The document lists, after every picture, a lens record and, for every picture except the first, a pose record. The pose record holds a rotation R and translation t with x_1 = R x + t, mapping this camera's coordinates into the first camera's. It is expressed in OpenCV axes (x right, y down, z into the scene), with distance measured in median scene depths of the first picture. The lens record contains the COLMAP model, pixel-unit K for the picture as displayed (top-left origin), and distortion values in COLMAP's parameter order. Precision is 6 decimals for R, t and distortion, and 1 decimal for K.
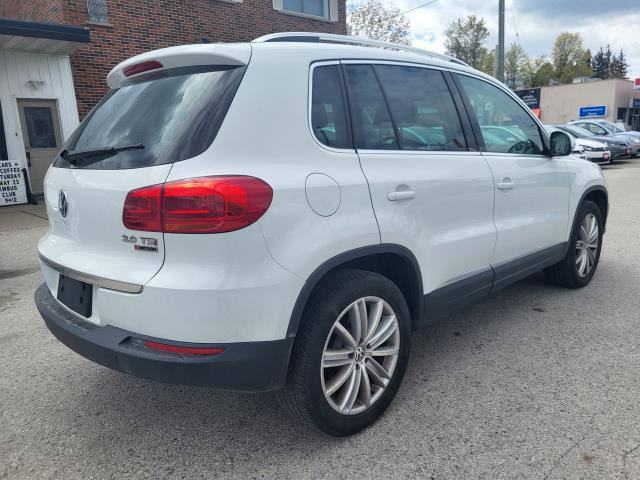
lens RADIAL K [[484.9, 0, 322.0], [0, 484.9, 242.4], [0, 0, 1]] dist [0.083632, -0.071377]
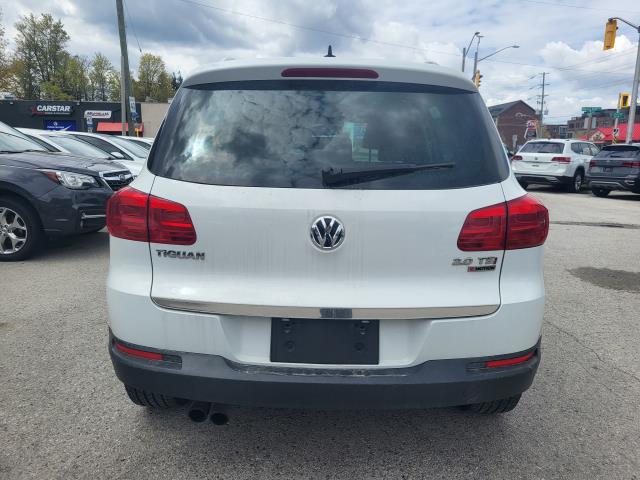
lens RADIAL K [[484.9, 0, 322.0], [0, 484.9, 242.4], [0, 0, 1]] dist [0.083632, -0.071377]
pose [[0.703963, -0.090735, 0.704417, -1.271180], [0.107099, 0.994026, 0.021009, -0.094816], [-0.702115, 0.060653, 0.709476, 0.525347]]
